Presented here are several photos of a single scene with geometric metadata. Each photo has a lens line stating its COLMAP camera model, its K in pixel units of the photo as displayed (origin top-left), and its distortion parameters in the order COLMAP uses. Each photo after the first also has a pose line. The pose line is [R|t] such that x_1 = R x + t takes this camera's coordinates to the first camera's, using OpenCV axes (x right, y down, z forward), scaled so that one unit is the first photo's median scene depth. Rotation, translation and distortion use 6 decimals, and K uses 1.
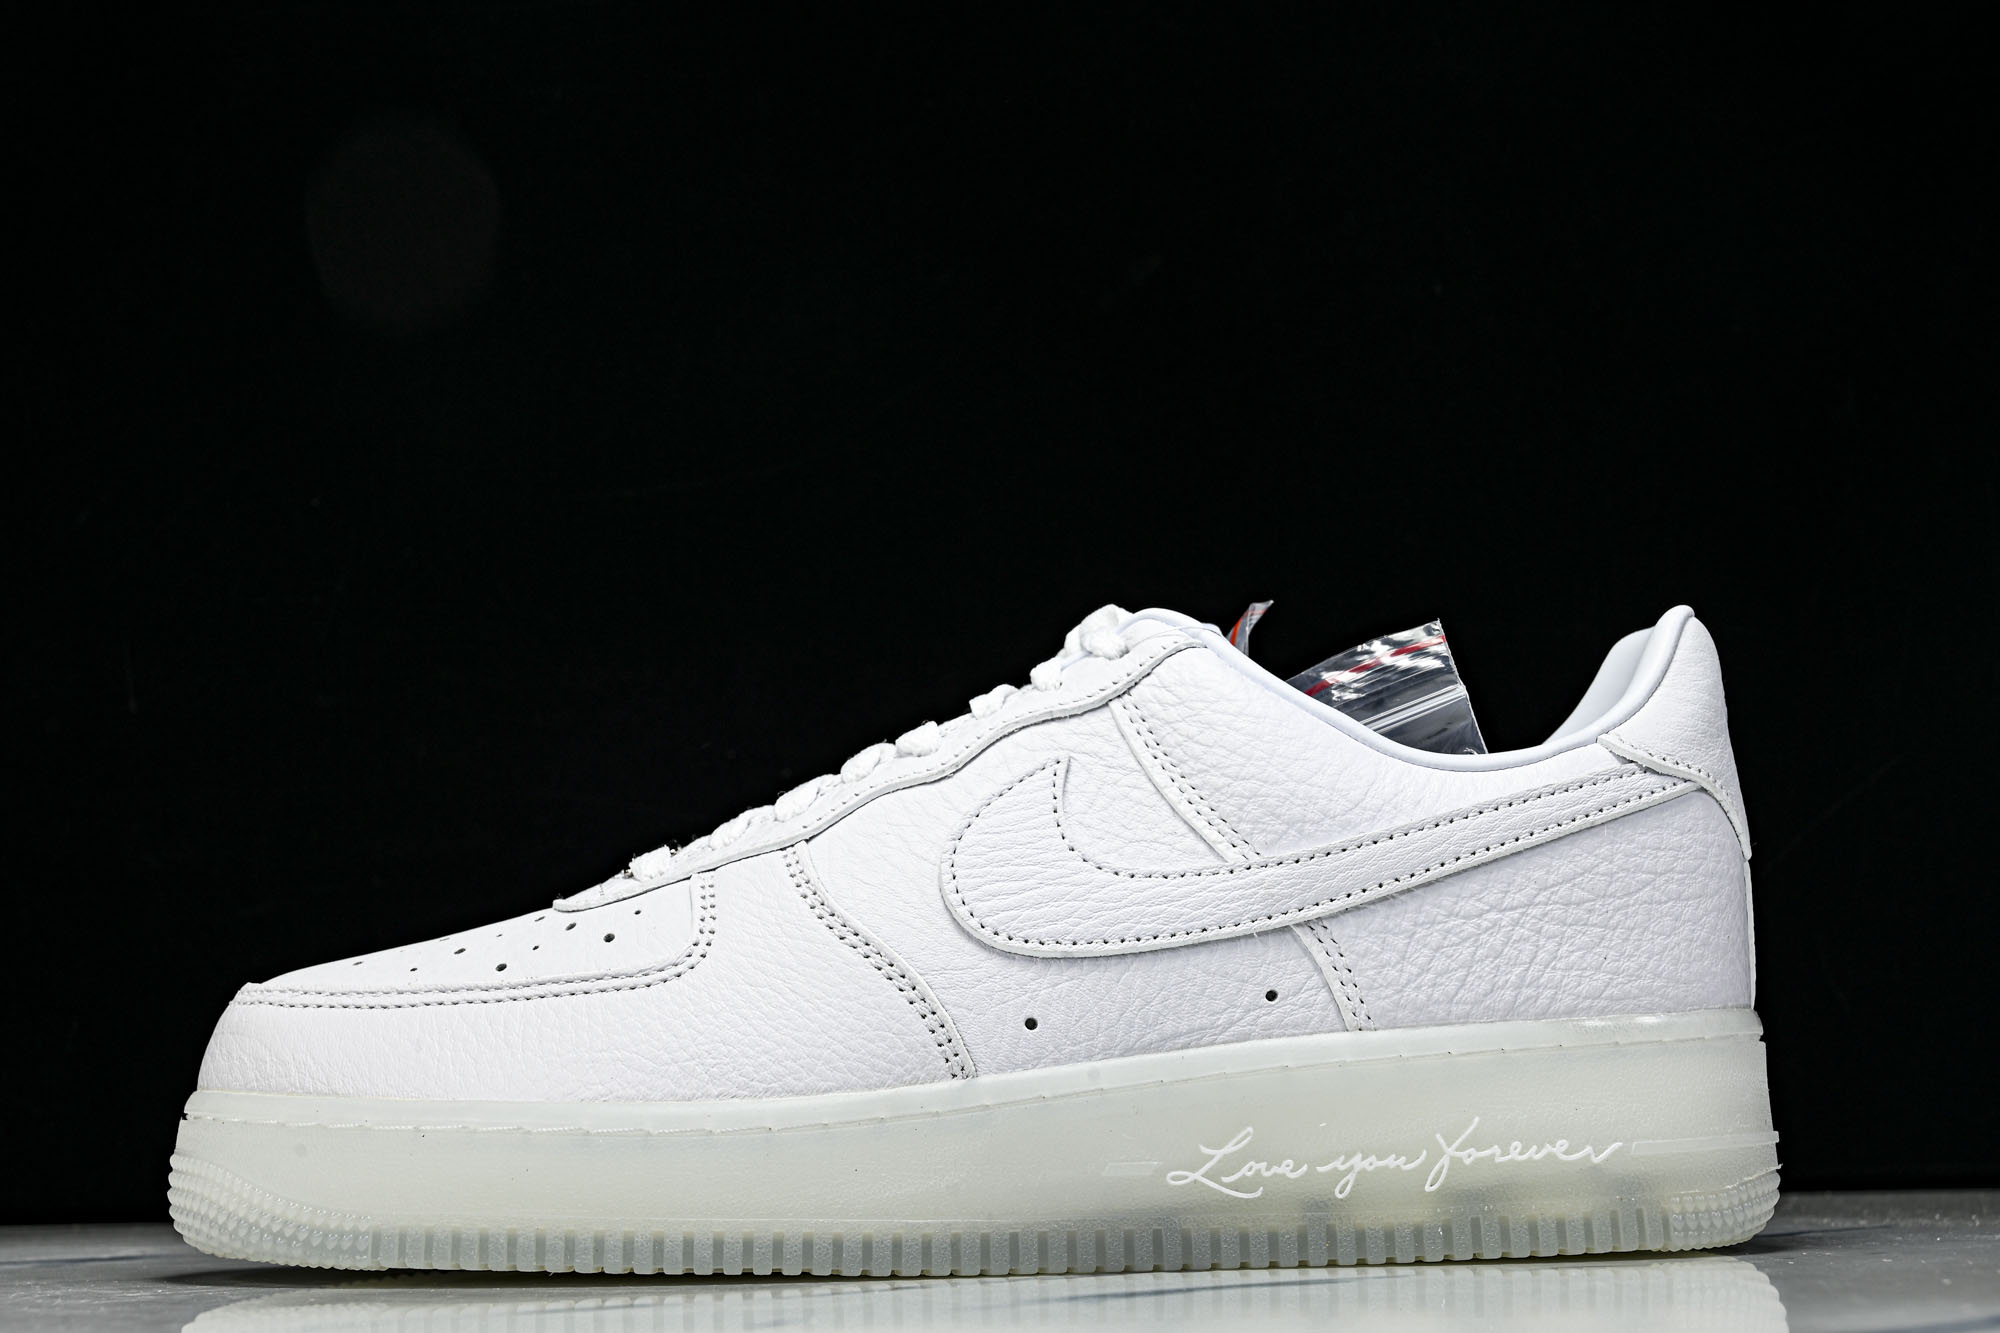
lens RADIAL K [[3204.8, 0, 1026.6], [0, 3204.8, 688.9], [0, 0, 1]] dist [0.063105, 0.000000]
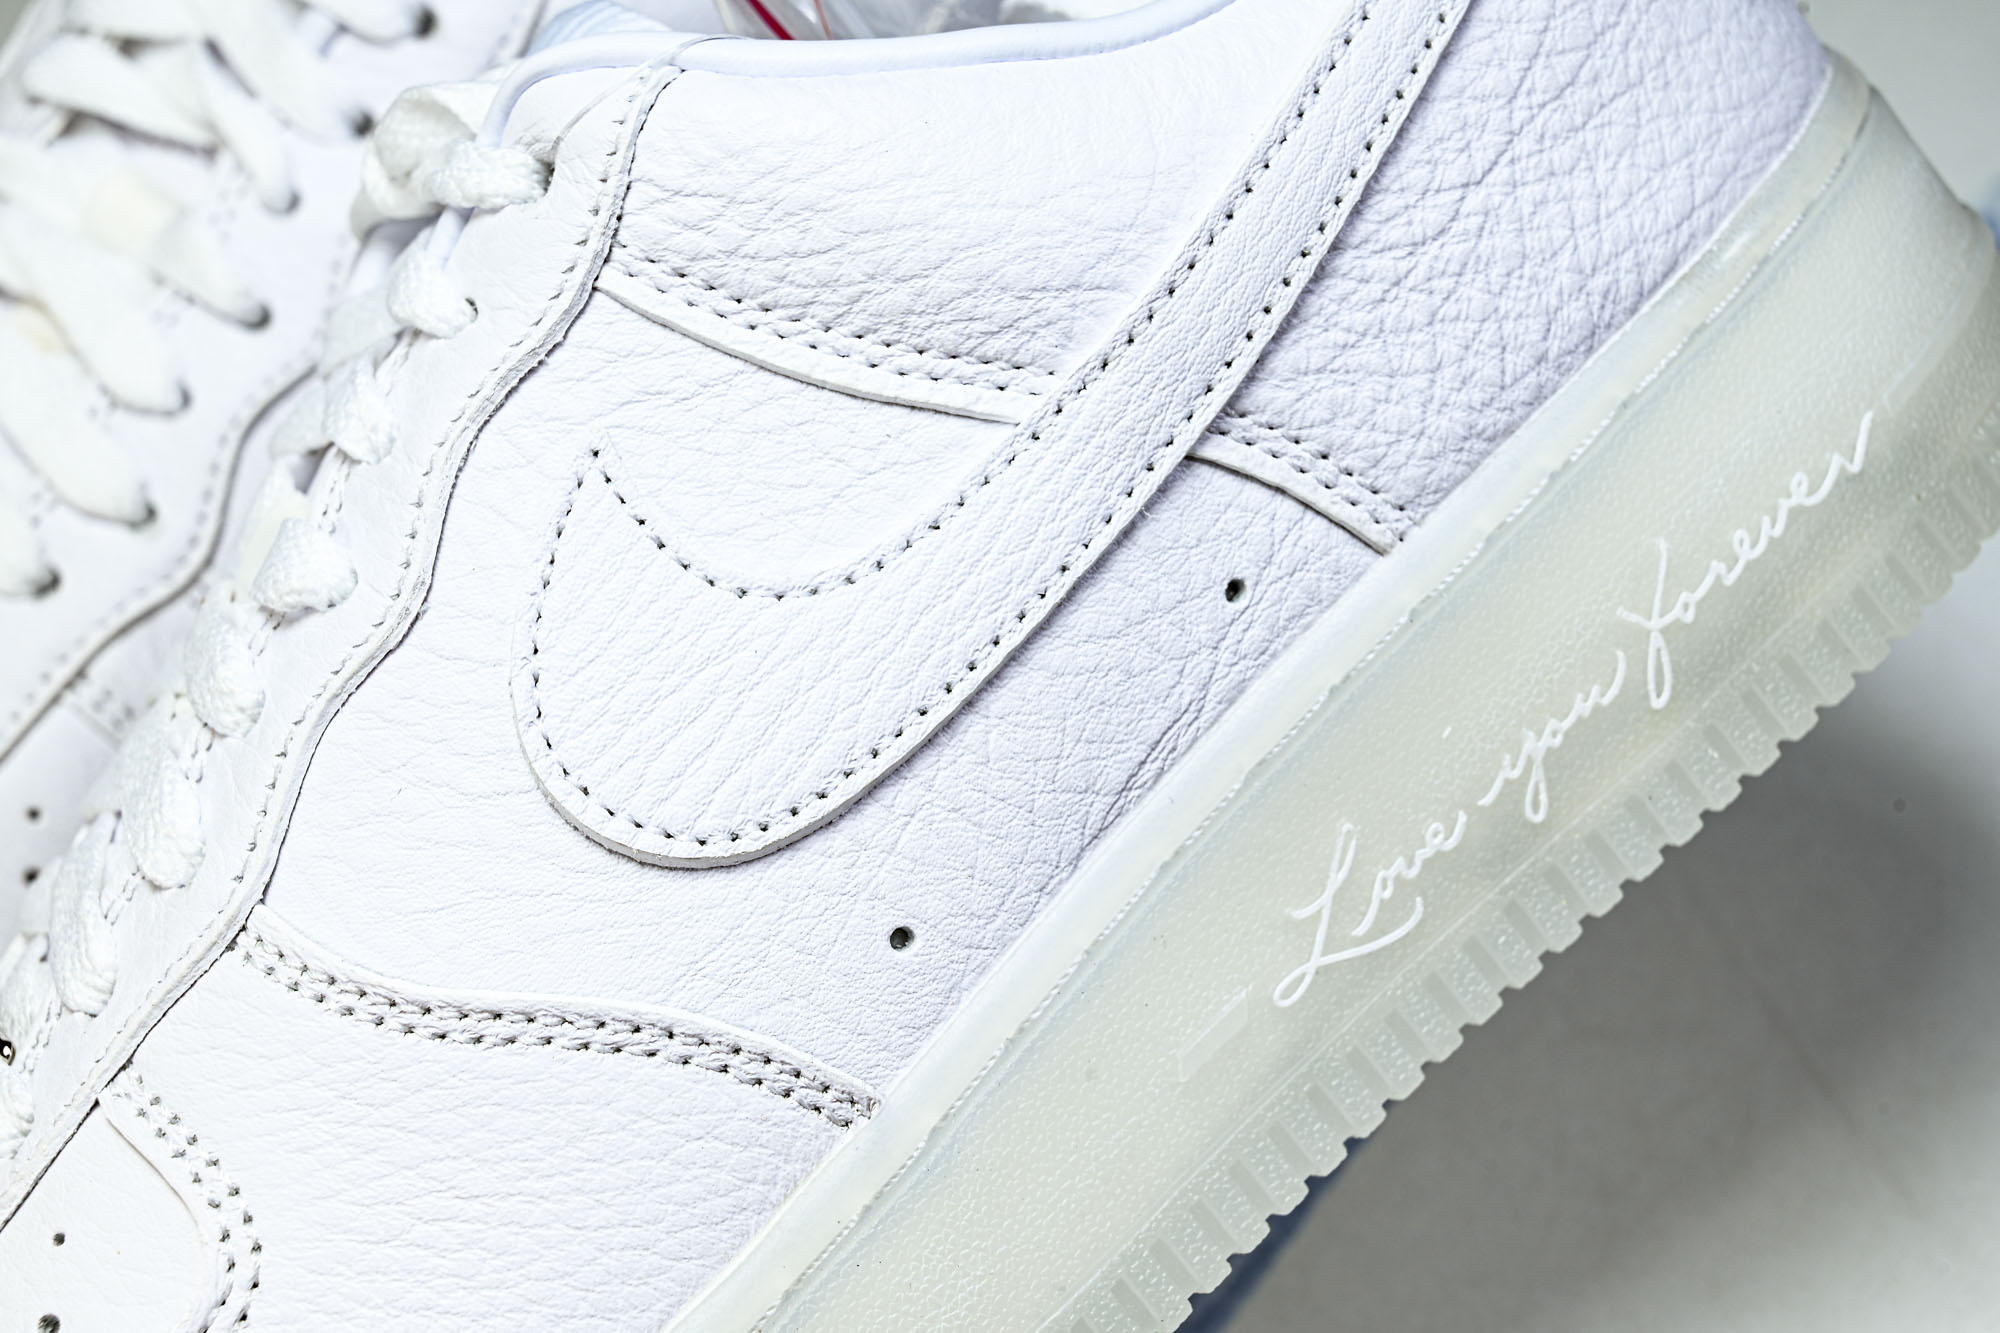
lens RADIAL K [[3297.2, 0, 1007.5], [0, 3297.2, 655.3], [0, 0, 1]] dist [-0.017426, 0.000000]
pose [[0.777712, -0.603960, 0.174347, -0.046764], [0.530579, 0.779404, 0.333191, -0.086151], [-0.337120, -0.166621, 0.926600, 0.529685]]
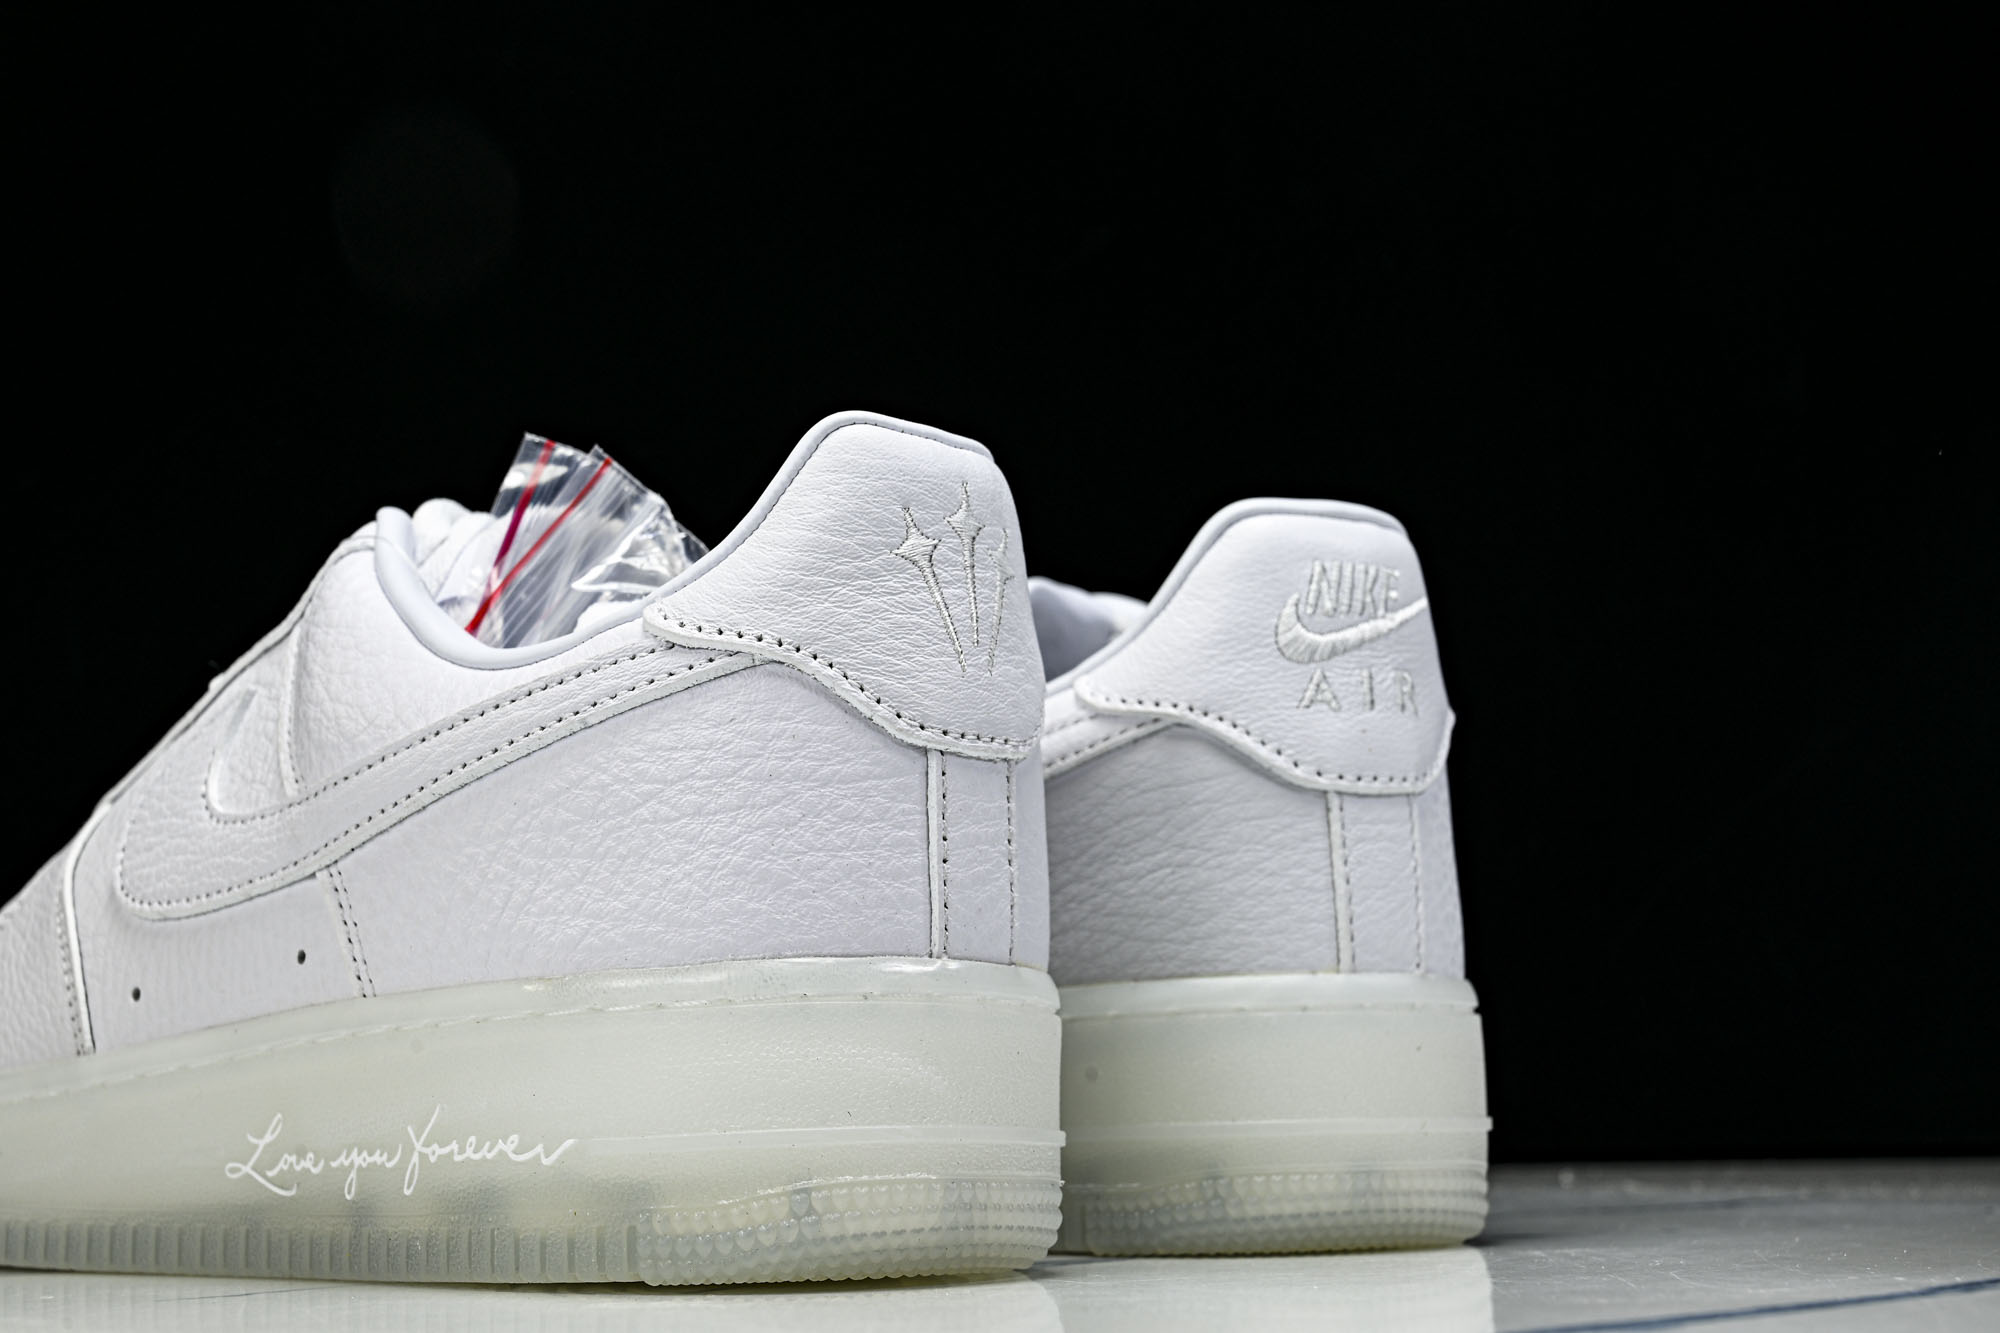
lens RADIAL K [[3204.8, 0, 1002.5], [0, 3204.8, 651.3], [0, 0, 1]] dist [0.063105, 0.000000]
pose [[0.689199, -0.084316, -0.719650, 0.809174], [0.096053, 0.995072, -0.024597, 0.054092], [0.718178, -0.052172, 0.693901, 0.547814]]
